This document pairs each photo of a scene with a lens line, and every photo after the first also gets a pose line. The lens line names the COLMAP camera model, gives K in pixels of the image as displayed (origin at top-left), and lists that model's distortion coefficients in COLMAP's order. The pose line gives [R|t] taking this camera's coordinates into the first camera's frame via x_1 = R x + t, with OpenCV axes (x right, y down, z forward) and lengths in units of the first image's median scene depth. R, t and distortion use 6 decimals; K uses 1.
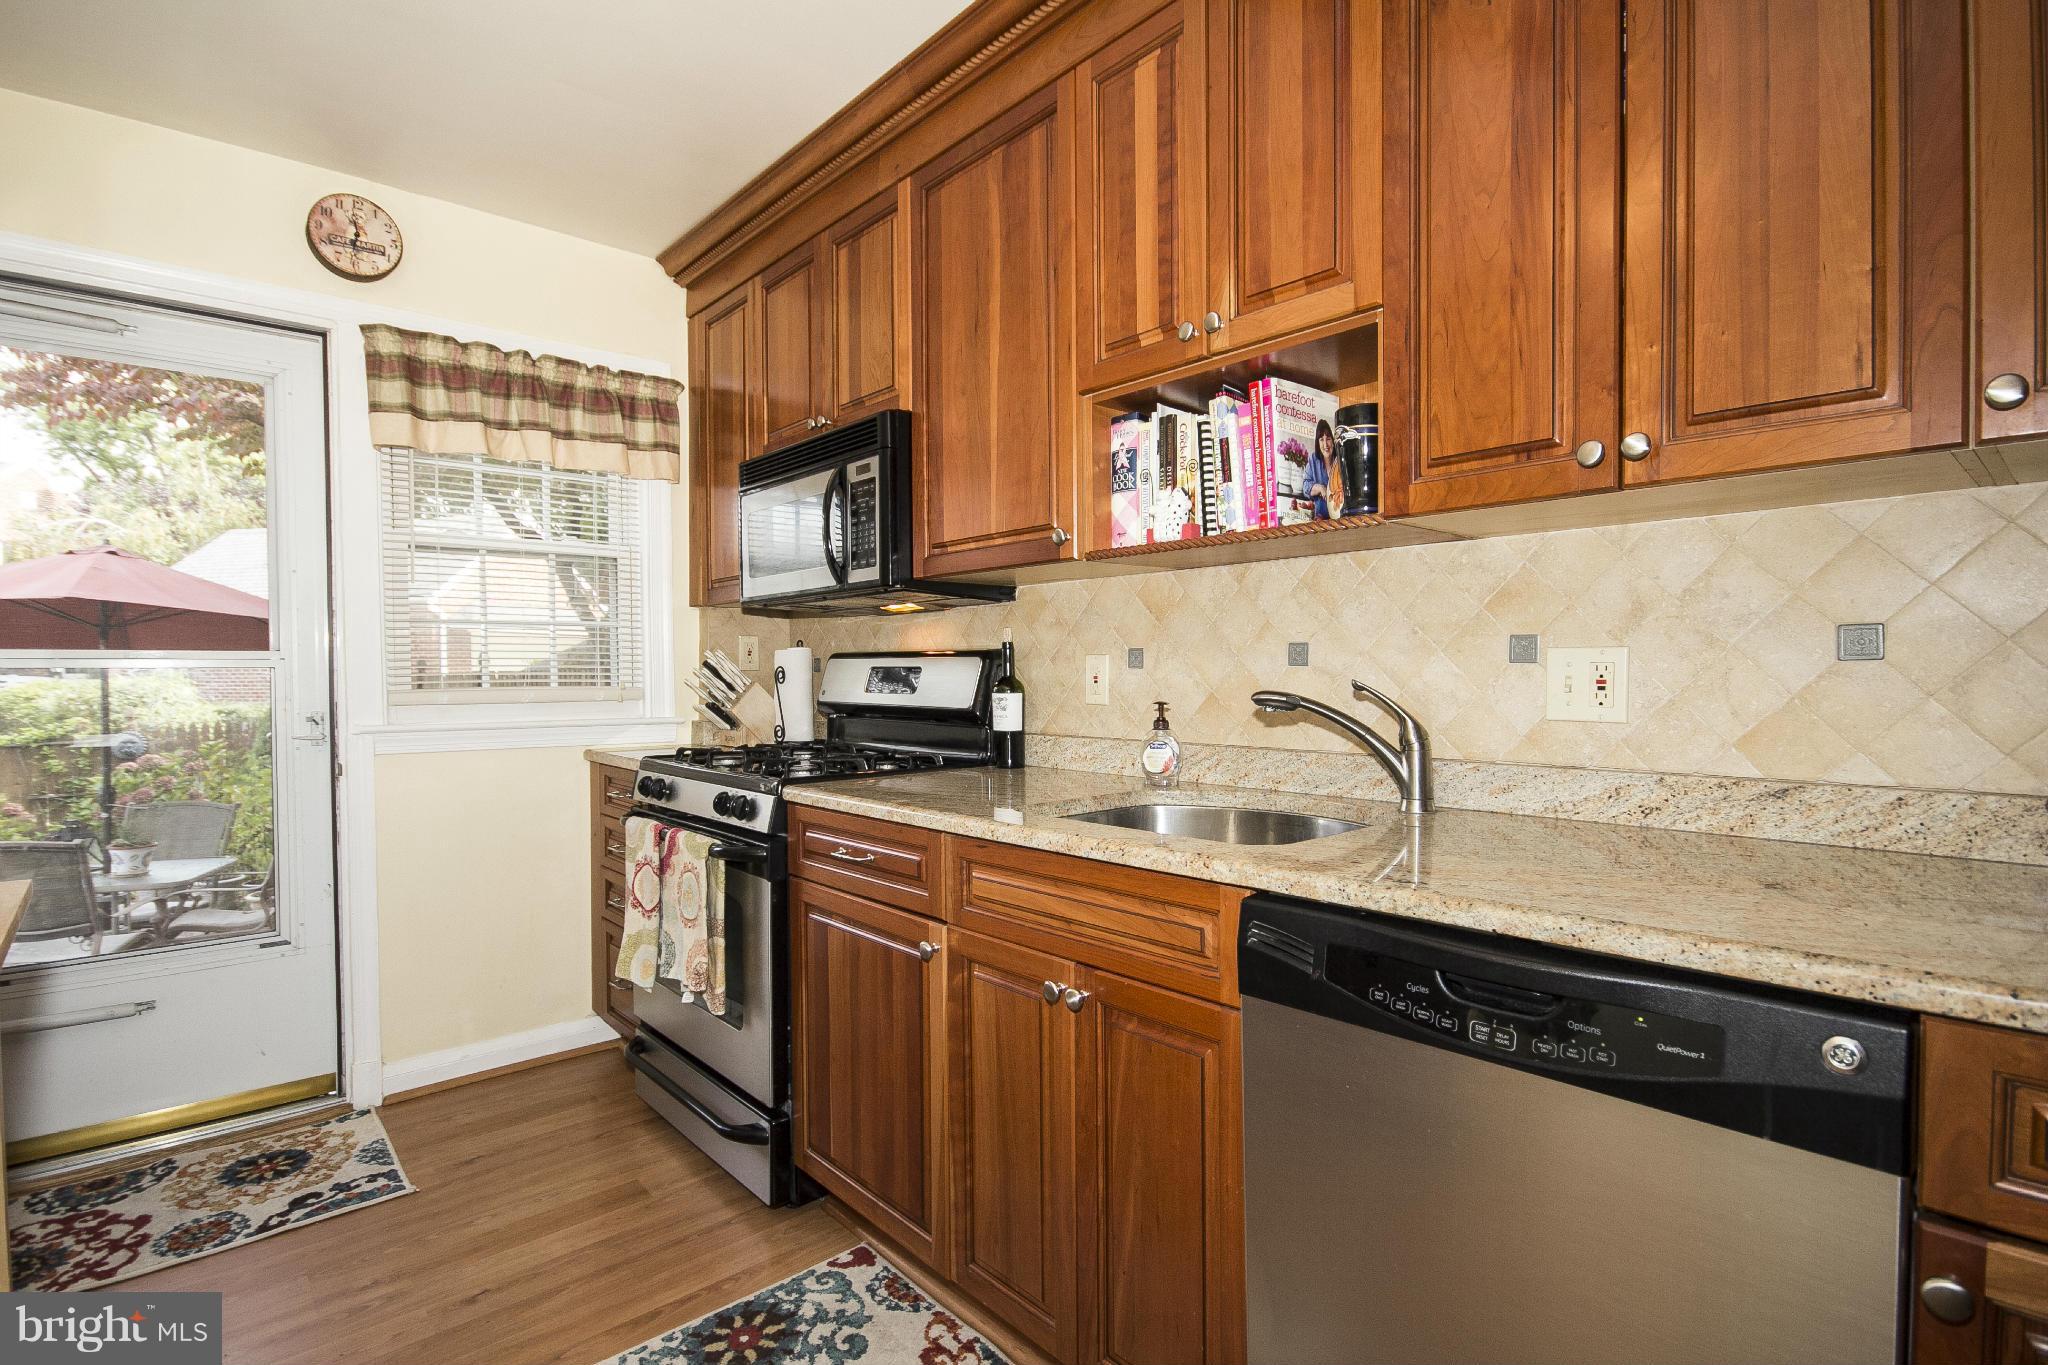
lens RADIAL K [[990.1, 0, 1022.0], [0, 990.1, 690.5], [0, 0, 1]] dist [0.000256, -0.008732]
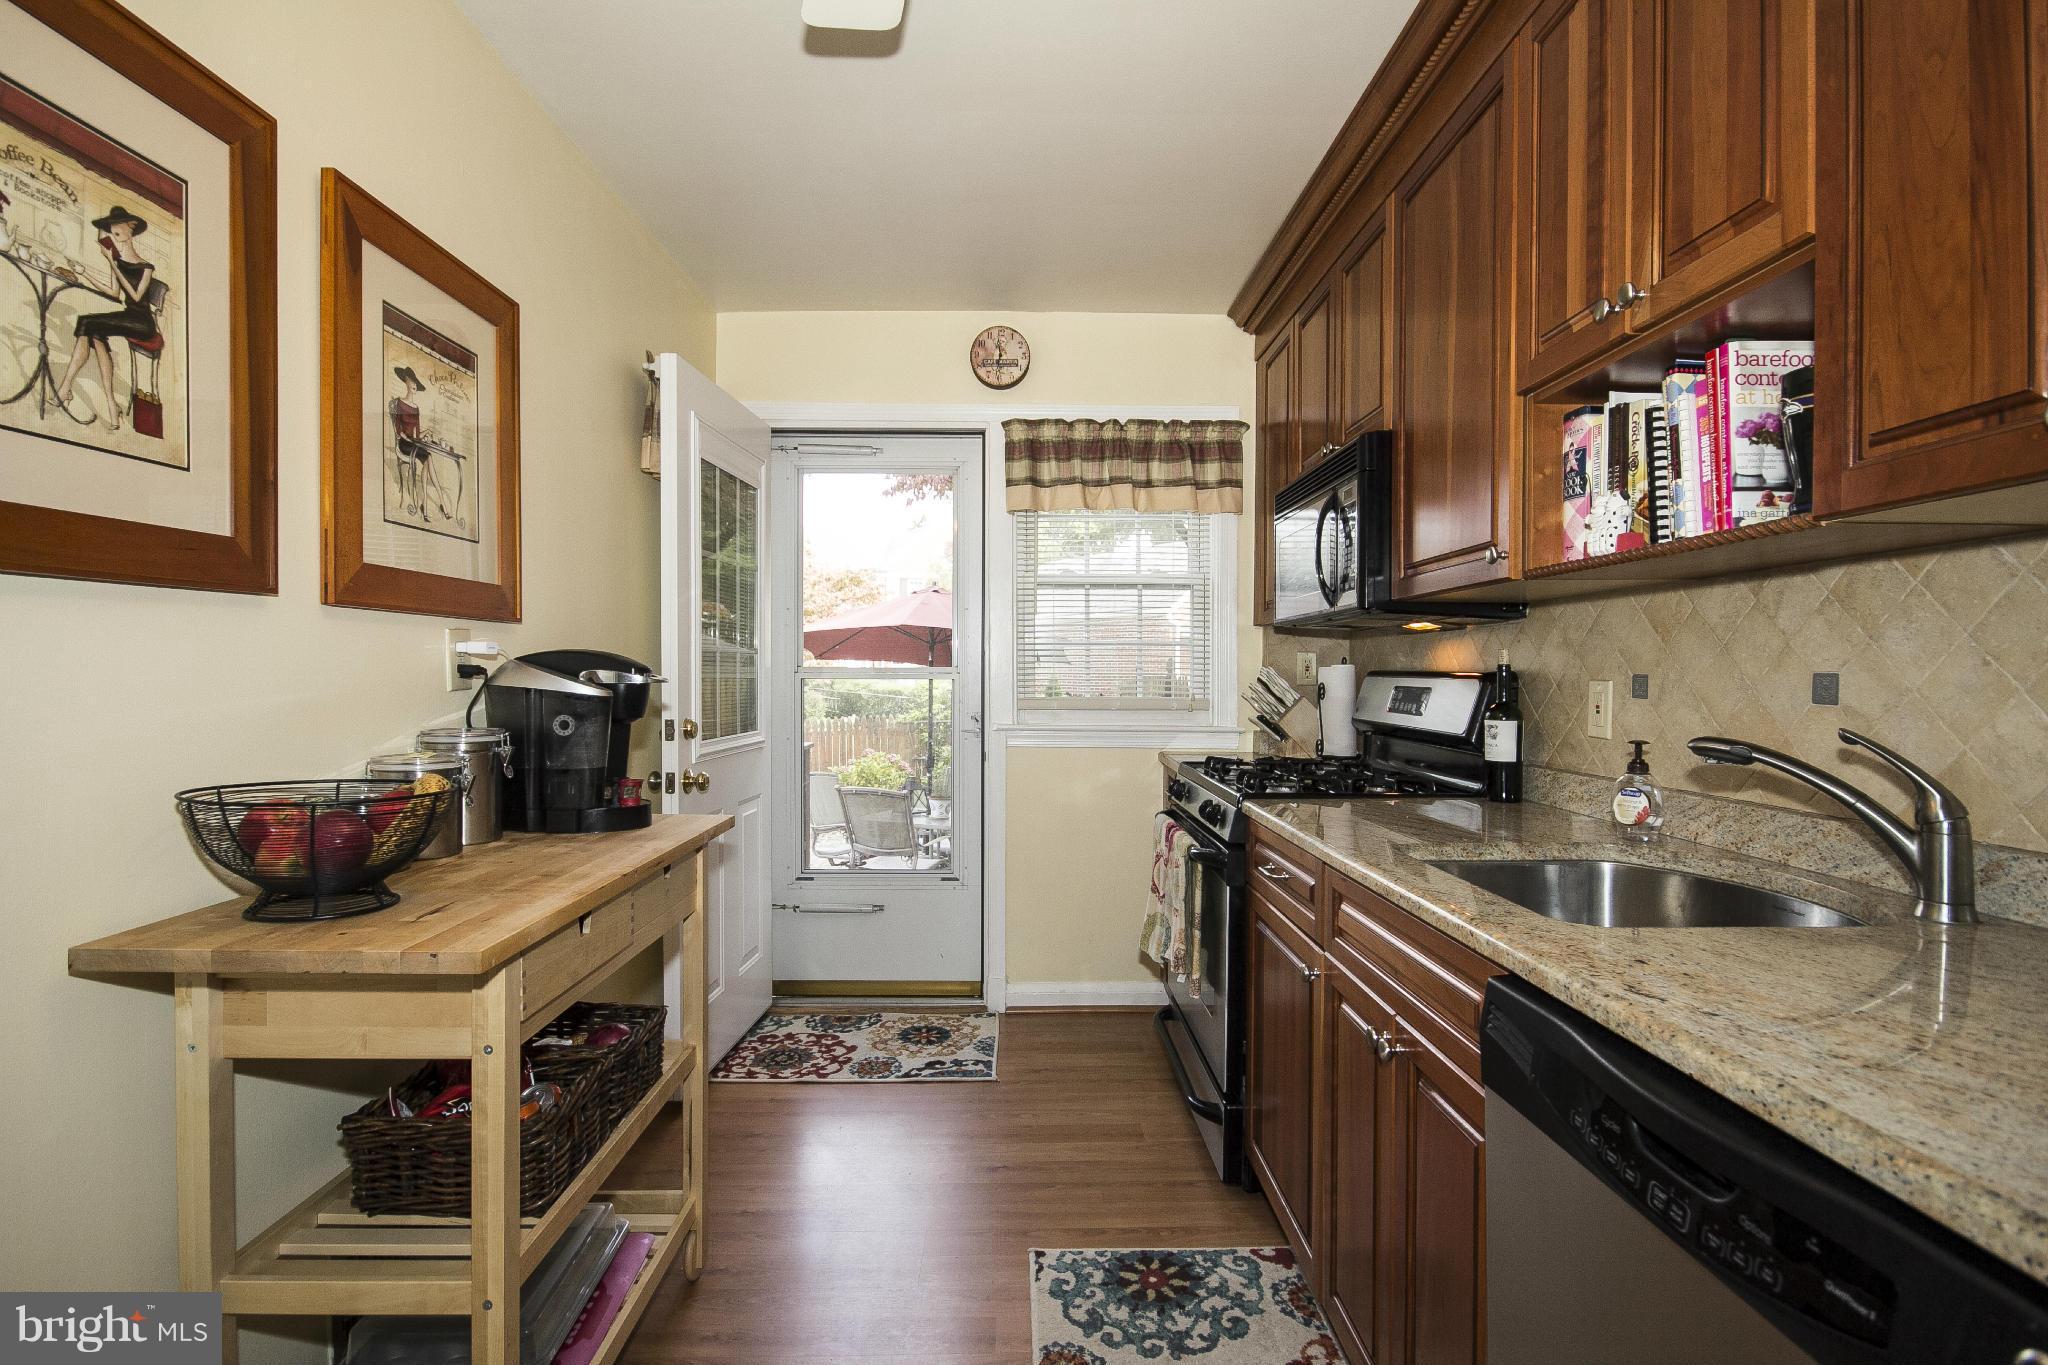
lens RADIAL K [[978.3, 0, 1023.7], [0, 978.3, 689.2], [0, 0, 1]] dist [-0.010156, -0.000416]
pose [[0.754926, 0.020401, -0.655493, 0.274024], [-0.021303, 0.999751, 0.006582, -0.025576], [0.655464, 0.008995, 0.755173, 0.036987]]
